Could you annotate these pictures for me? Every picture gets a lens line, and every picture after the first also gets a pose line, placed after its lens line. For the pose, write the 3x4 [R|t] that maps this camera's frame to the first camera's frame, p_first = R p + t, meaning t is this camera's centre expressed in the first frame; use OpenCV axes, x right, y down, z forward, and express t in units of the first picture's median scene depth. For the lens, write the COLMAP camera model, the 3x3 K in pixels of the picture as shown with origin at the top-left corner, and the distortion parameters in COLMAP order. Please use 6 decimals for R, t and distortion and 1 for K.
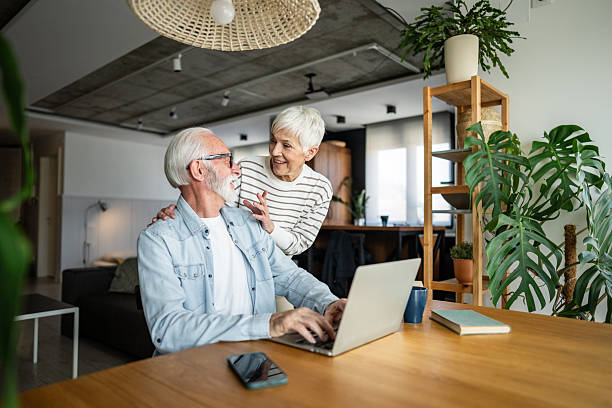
lens RADIAL K [[431.5, 0, 305.8], [0, 431.5, 201.9], [0, 0, 1]] dist [-0.026556, 0.036938]
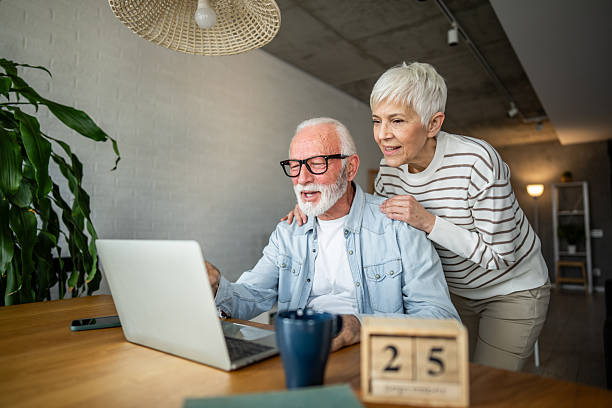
lens RADIAL K [[409.2, 0, 305.9], [0, 409.2, 202.7], [0, 0, 1]] dist [-0.025098, 0.037532]
pose [[0.068979, -0.077486, -0.994604, 0.229112], [0.042995, 0.996284, -0.074635, 0.035372], [0.996691, -0.037614, 0.072054, 0.311715]]
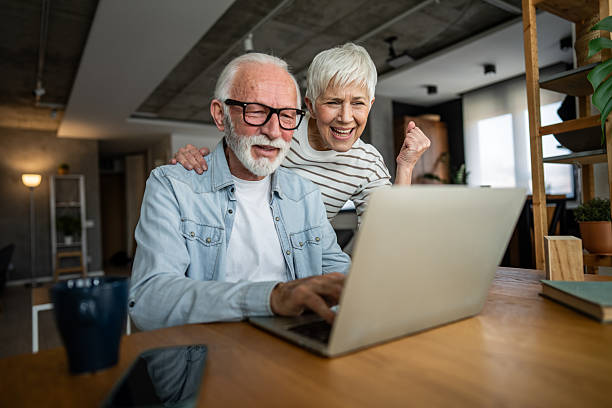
lens RADIAL K [[409.2, 0, 304.2], [0, 409.2, 206.0], [0, 0, 1]] dist [-0.025098, 0.037532]
pose [[0.965155, -0.055211, -0.255787, 0.040455], [0.061284, 0.997995, 0.015829, 0.038494], [0.254400, -0.030953, 0.966604, 0.120707]]
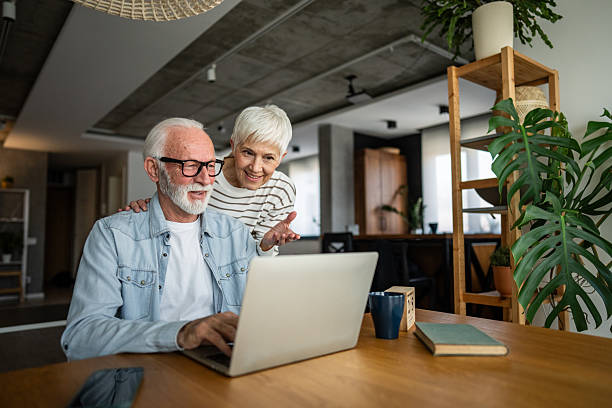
lens RADIAL K [[431.5, 0, 305.9], [0, 431.5, 202.0], [0, 0, 1]] dist [-0.026556, 0.036938]
pose [[0.984861, -0.026275, -0.171341, 0.079396], [0.019594, 0.998985, -0.040567, 0.020090], [0.172233, 0.036596, 0.984376, 0.063138]]
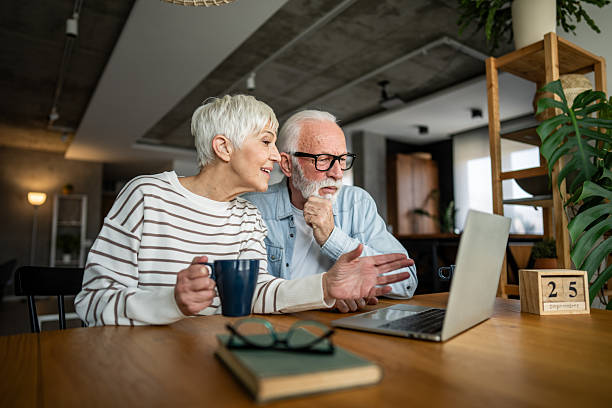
lens RADIAL K [[409.2, 0, 301.6], [0, 409.2, 204.4], [0, 0, 1]] dist [-0.025098, 0.037532]
pose [[0.966321, -0.032342, -0.255298, 0.068165], [0.017414, 0.998015, -0.060519, 0.040634], [0.256749, 0.054035, 0.964966, 0.076778]]
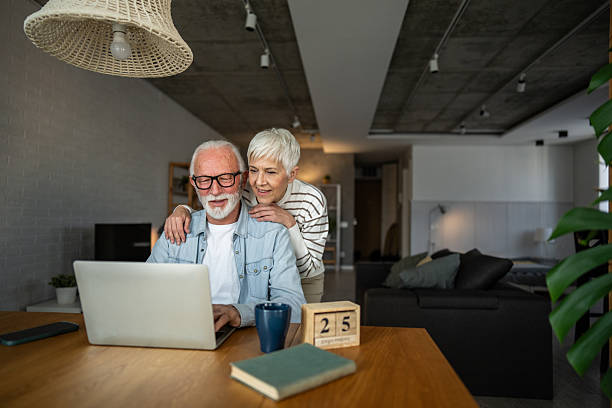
lens RADIAL K [[409.2, 0, 306.3], [0, 409.2, 203.2], [0, 0, 1]] dist [-0.025098, 0.037532]
pose [[0.580827, -0.028780, -0.813518, 0.284766], [0.023888, 0.999547, -0.018306, 0.010110], [0.813676, -0.008800, 0.581252, 0.202224]]
